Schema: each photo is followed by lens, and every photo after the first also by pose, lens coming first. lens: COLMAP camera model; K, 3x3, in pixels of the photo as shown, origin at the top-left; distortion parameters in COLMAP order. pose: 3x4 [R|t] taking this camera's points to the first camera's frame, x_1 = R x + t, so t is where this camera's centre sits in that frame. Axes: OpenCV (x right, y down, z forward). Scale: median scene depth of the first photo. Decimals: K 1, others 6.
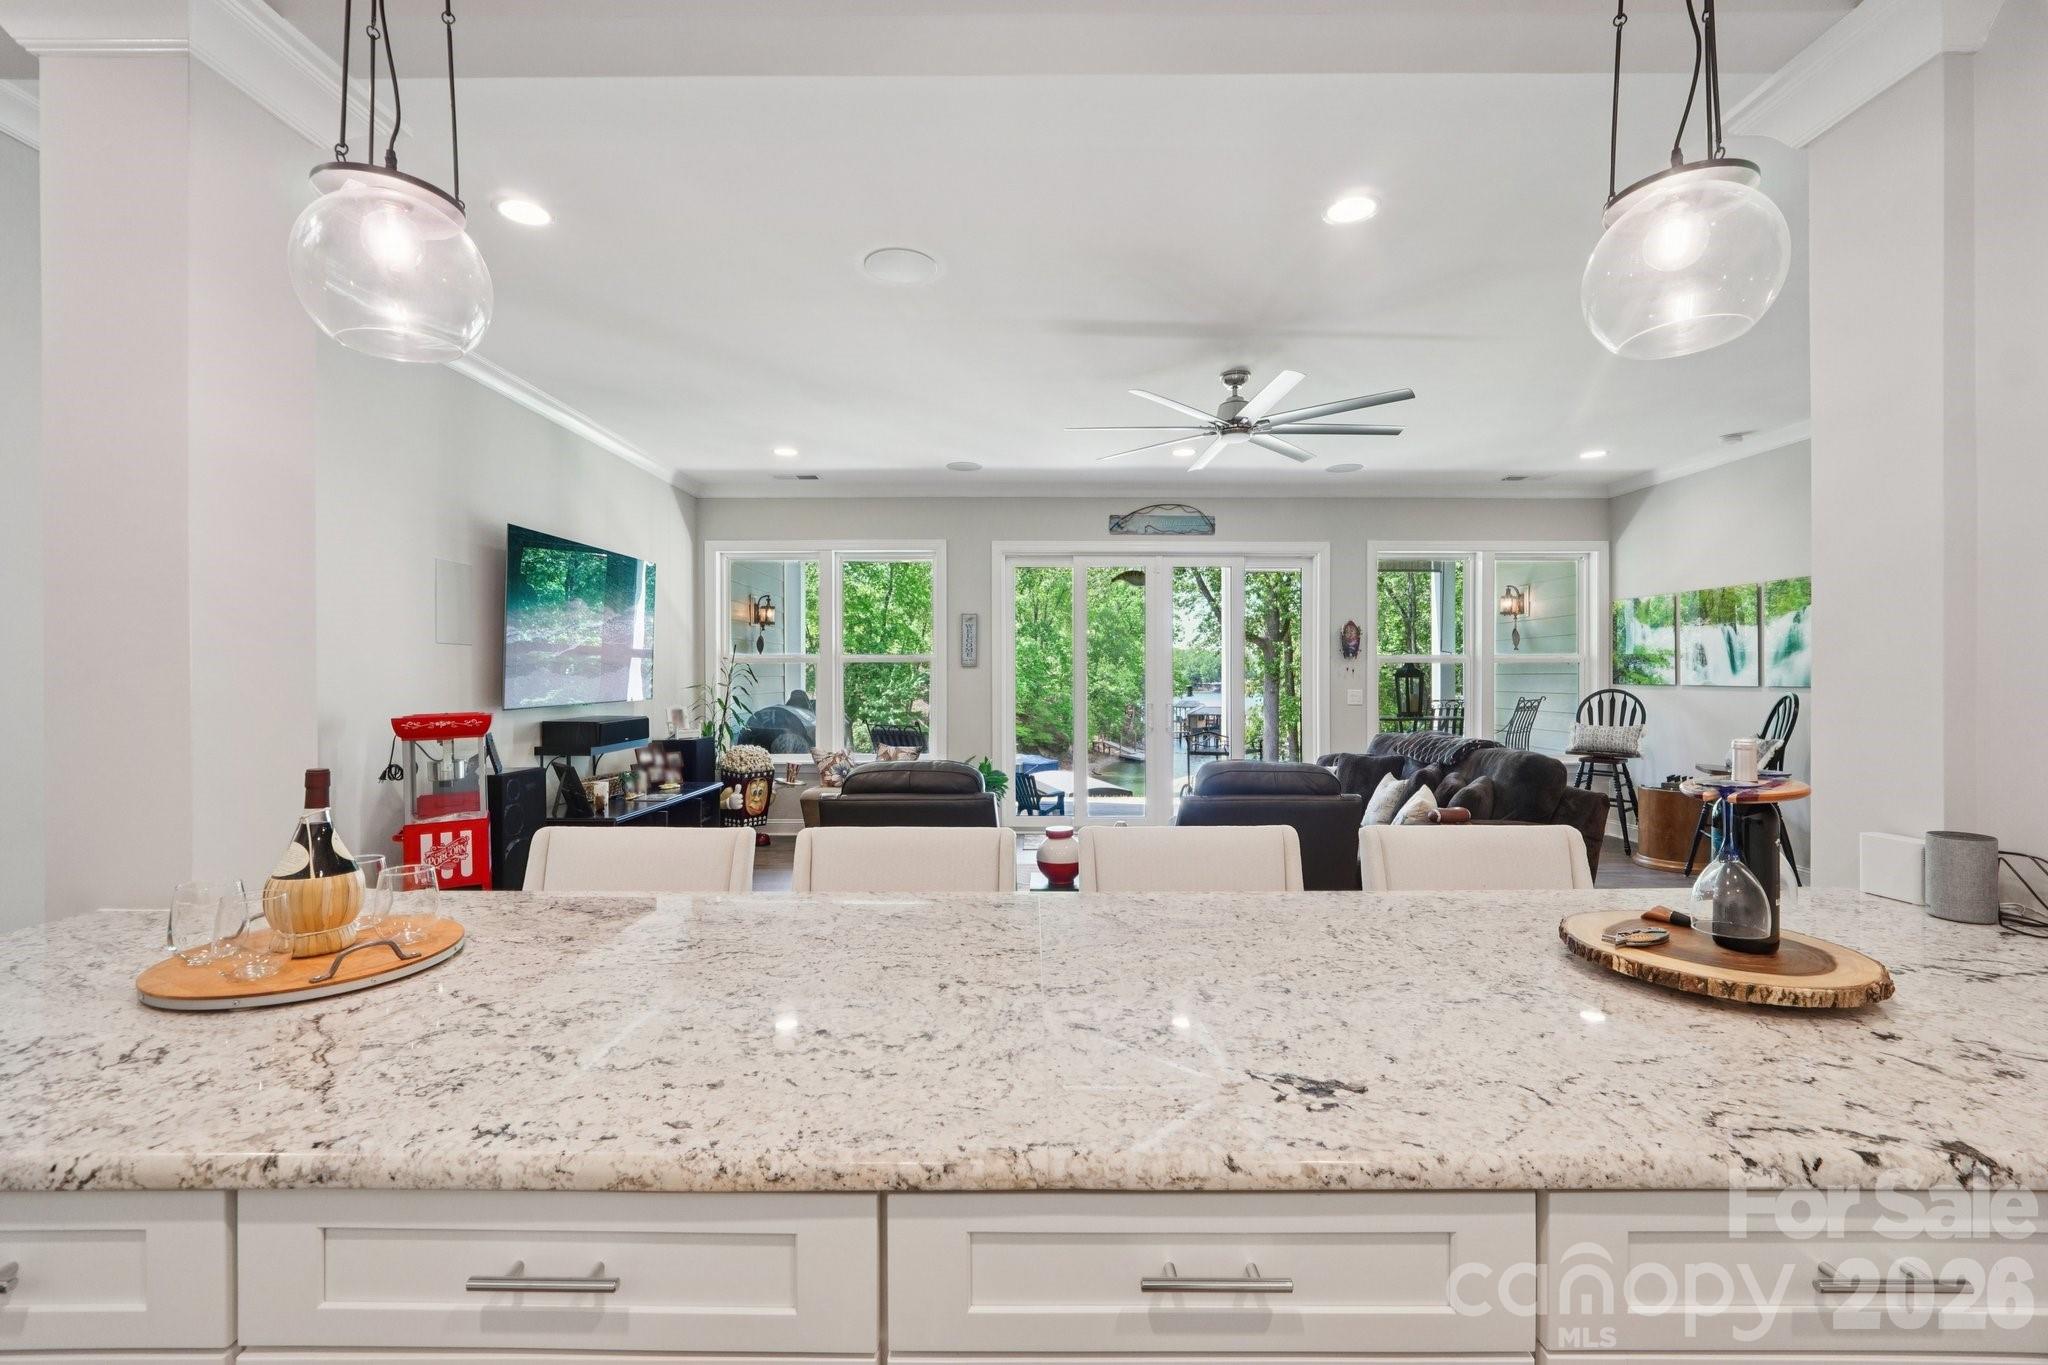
lens RADIAL K [[850.8, 0, 1017.7], [0, 850.8, 678.4], [0, 0, 1]] dist [-0.001350, -0.000033]
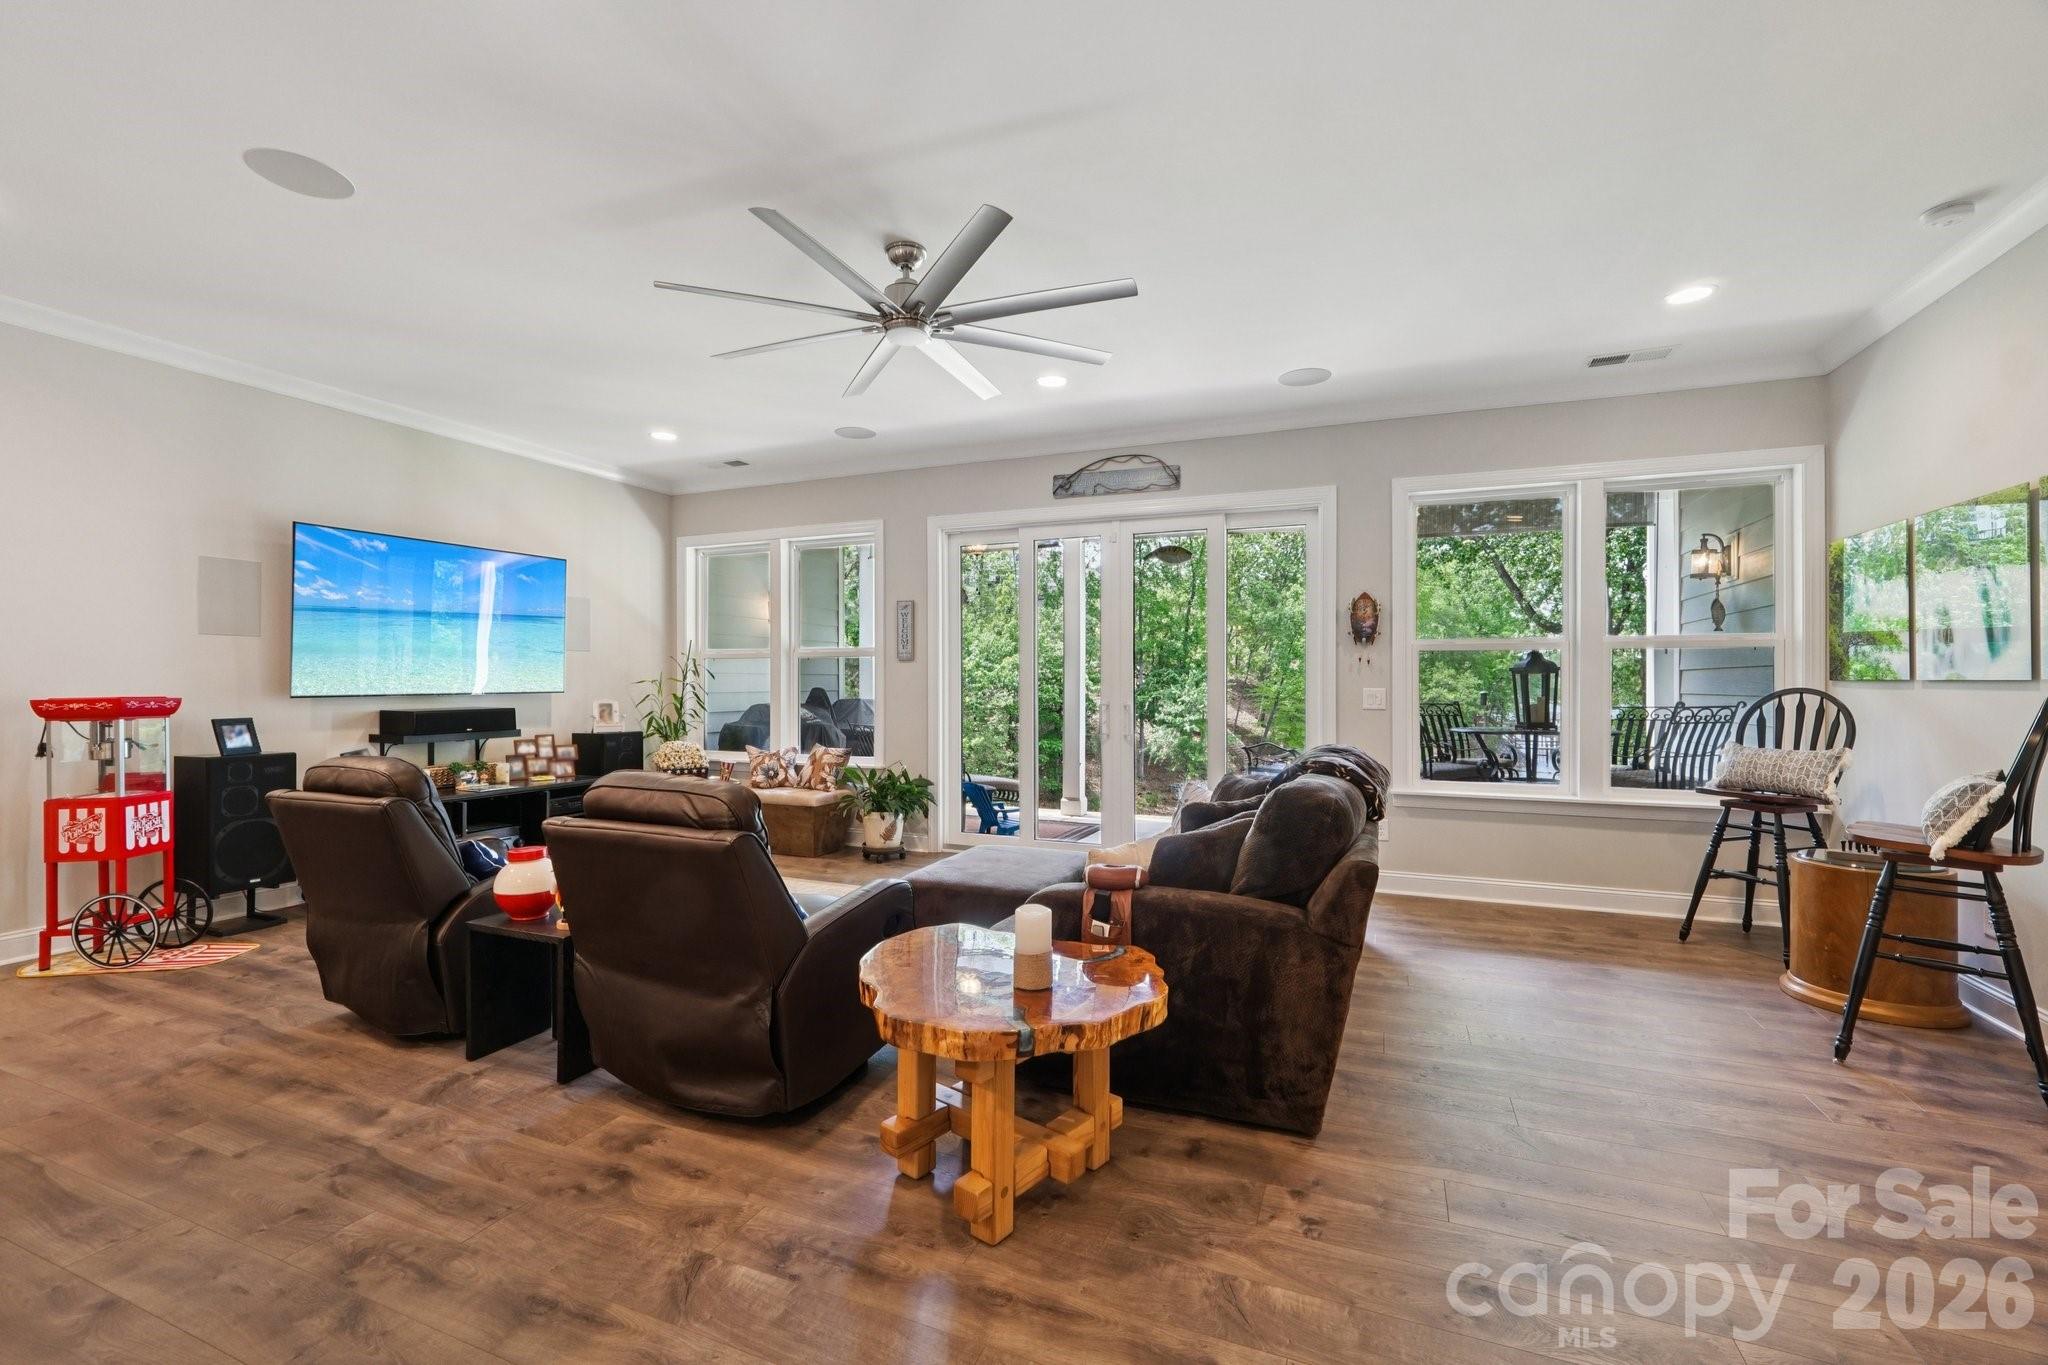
lens RADIAL K [[850.8, 0, 1017.7], [0, 850.8, 678.4], [0, 0, 1]] dist [-0.001350, -0.000033]
pose [[0.926042, 0.000268, -0.377421, 0.388184], [-0.003284, 0.999968, -0.007350, 0.011224], [0.377407, 0.008046, 0.926013, 0.223062]]
